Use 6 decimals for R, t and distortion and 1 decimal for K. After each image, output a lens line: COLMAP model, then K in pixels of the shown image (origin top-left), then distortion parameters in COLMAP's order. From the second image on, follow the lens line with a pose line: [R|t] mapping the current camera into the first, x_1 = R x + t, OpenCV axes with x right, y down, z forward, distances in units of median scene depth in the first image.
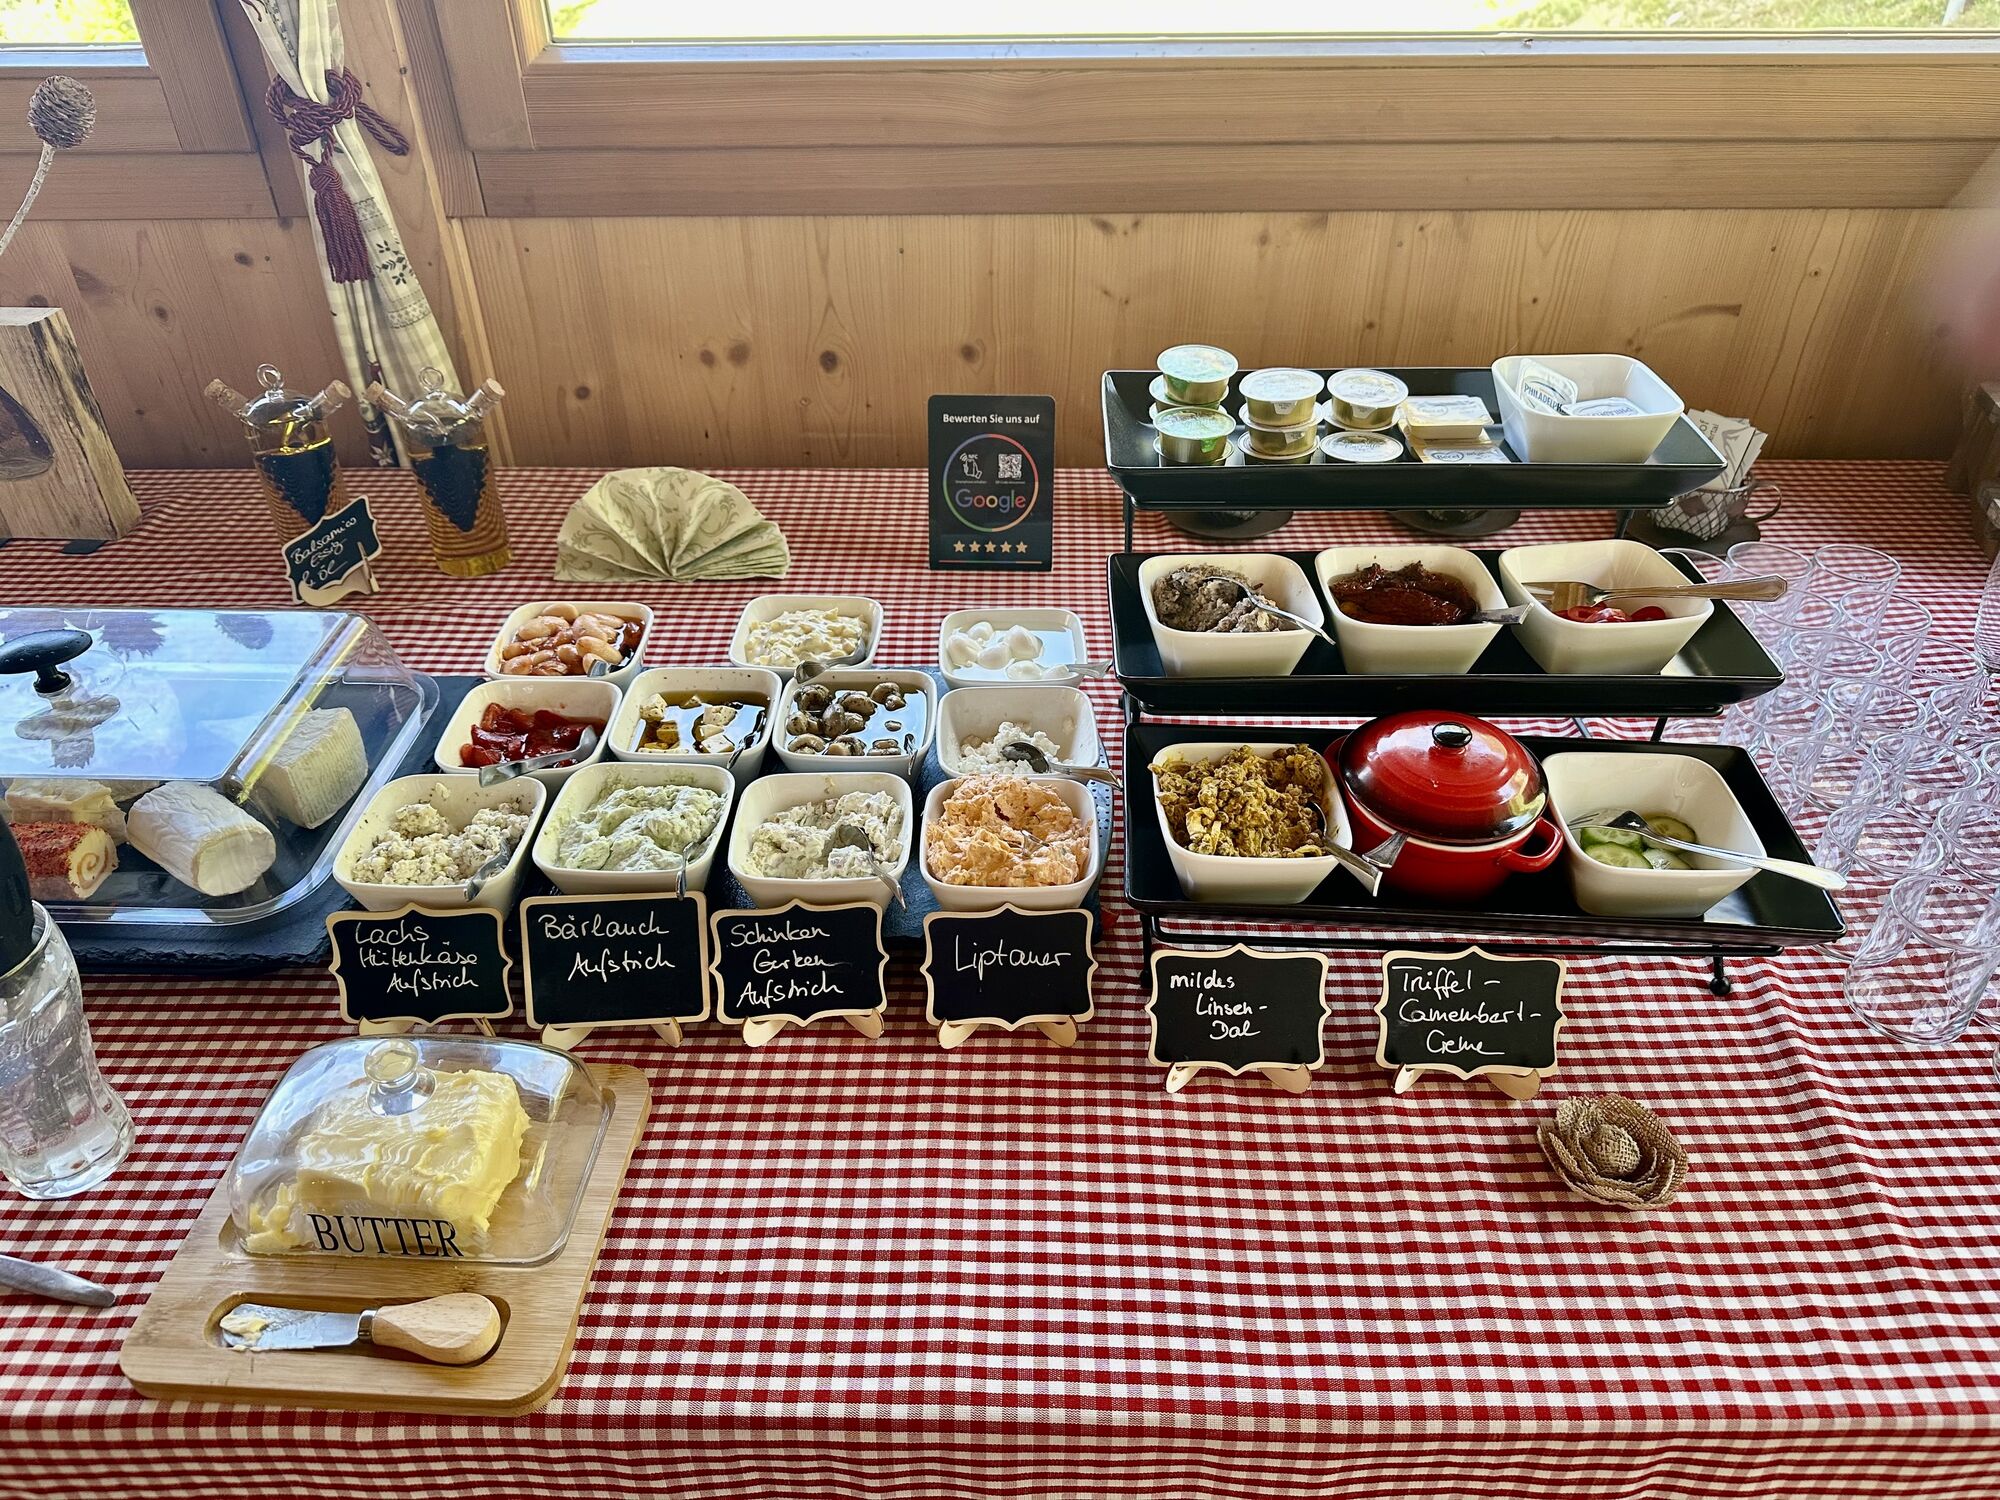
lens RADIAL K [[1383.9, 0, 1049.5], [0, 1383.9, 709.2], [0, 0, 1]] dist [0.053503, -0.069408]
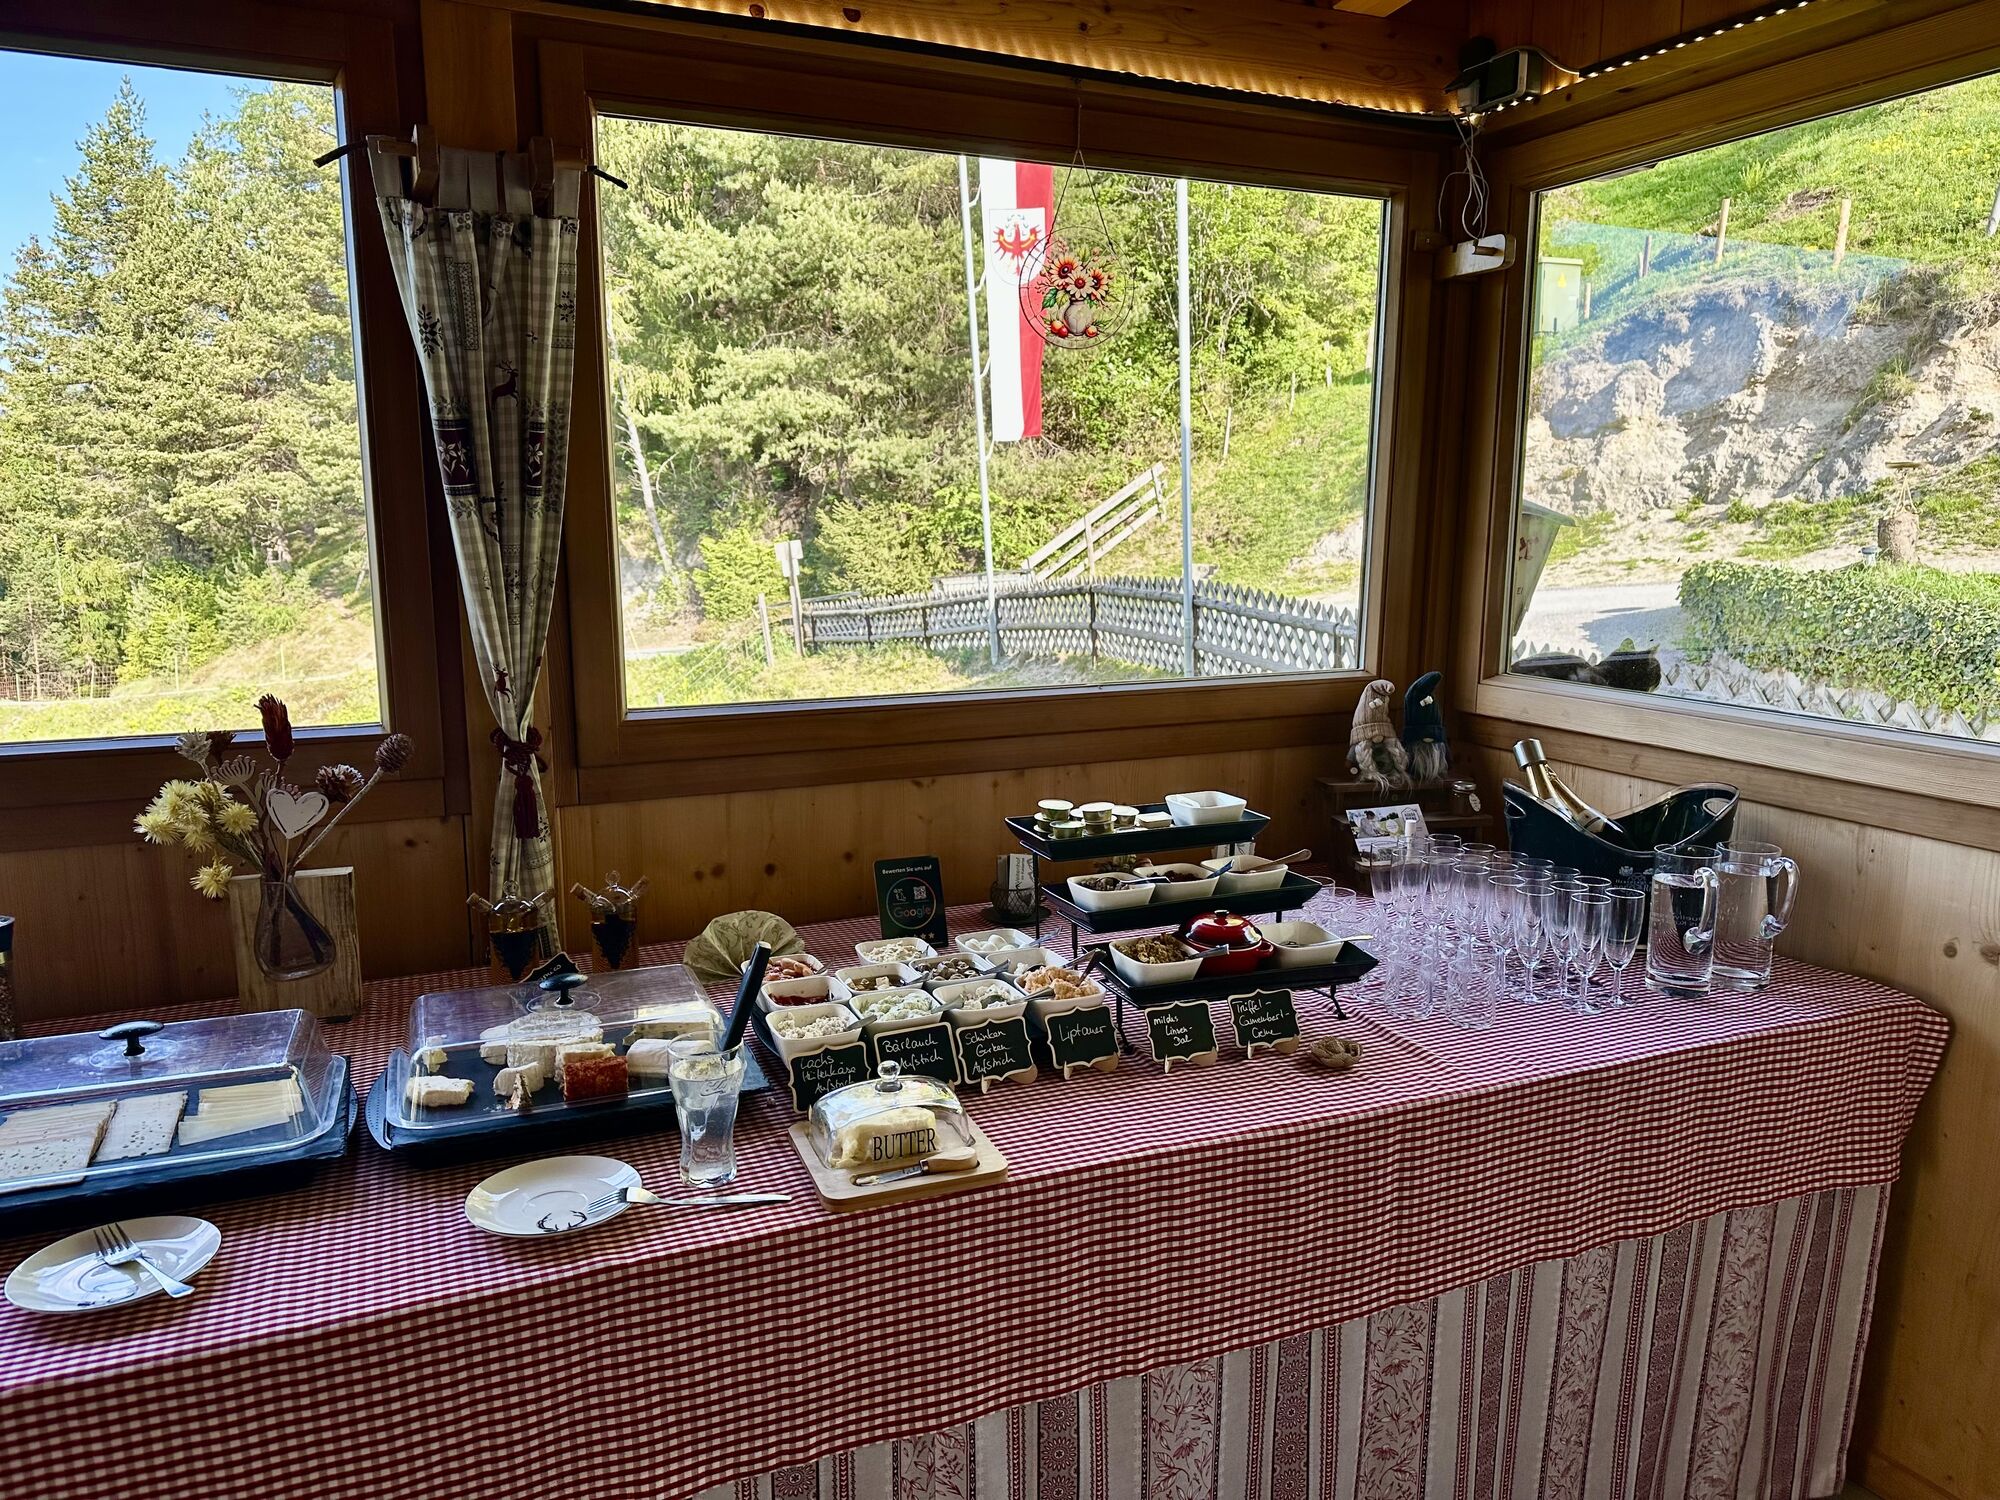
lens RADIAL K [[1383.9, 0, 979.4], [0, 1383.9, 750.1], [0, 0, 1]] dist [0.053503, -0.069408]
pose [[0.910437, -0.058205, 0.409533, -0.714422], [0.235897, 0.886333, -0.398454, 0.421108], [-0.339791, 0.459375, 0.820681, -0.655318]]
